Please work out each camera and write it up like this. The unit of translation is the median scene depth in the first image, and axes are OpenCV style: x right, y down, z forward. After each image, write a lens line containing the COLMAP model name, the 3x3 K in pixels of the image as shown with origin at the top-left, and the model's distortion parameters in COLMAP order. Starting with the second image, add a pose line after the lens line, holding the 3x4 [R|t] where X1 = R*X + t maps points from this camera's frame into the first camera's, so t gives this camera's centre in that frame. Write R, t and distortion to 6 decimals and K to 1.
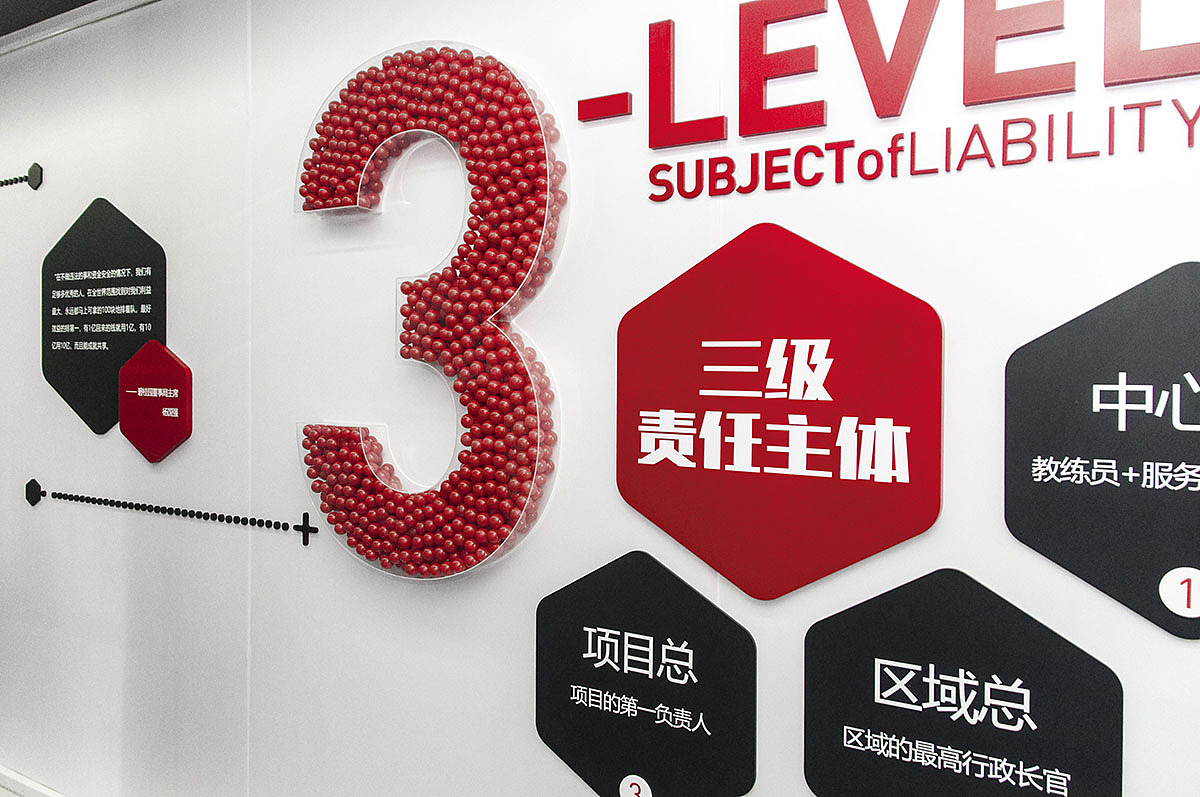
lens RADIAL K [[972.1, 0, 598.7], [0, 972.1, 389.4], [0, 0, 1]] dist [-0.011069, -0.006302]
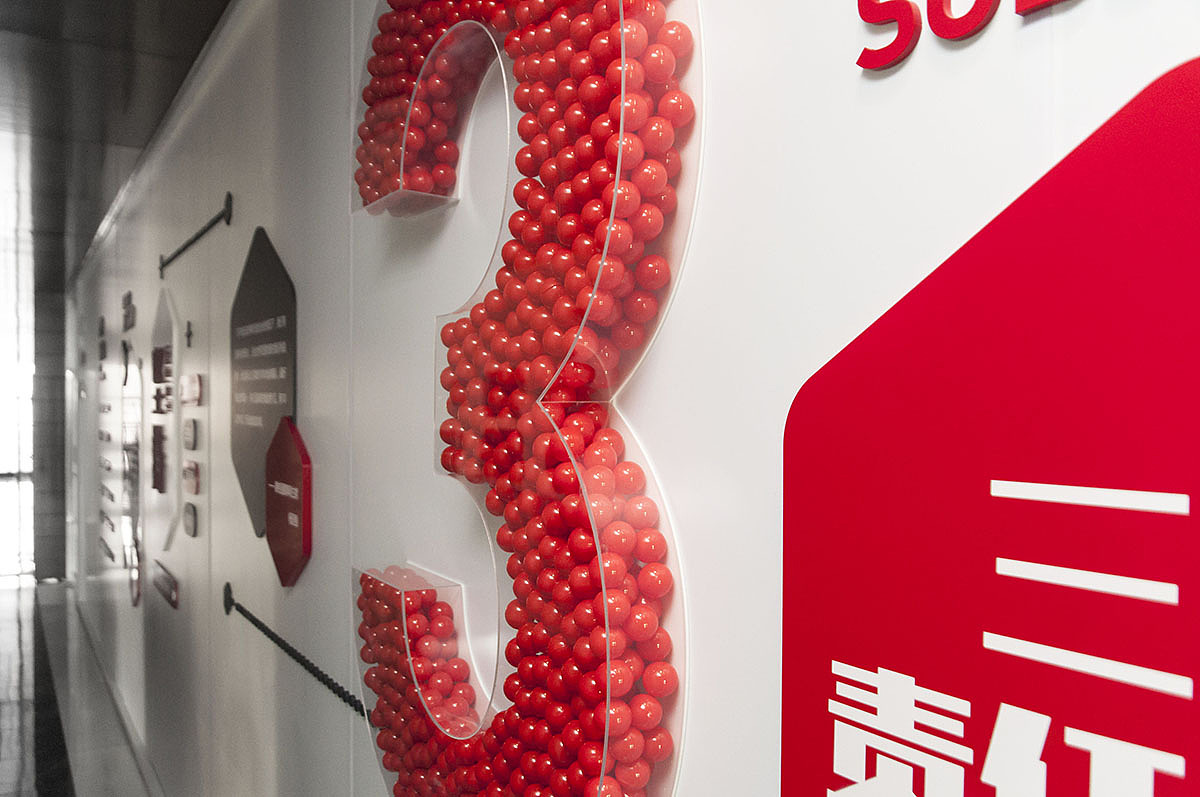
lens RADIAL K [[1060.5, 0, 596.4], [0, 1060.5, 431.6], [0, 0, 1]] dist [-0.040904, 0.006879]
pose [[0.905564, 0.005450, -0.424175, 0.111074], [-0.008275, 0.999954, -0.004818, -0.051097], [0.424129, 0.007873, 0.905568, 0.523425]]
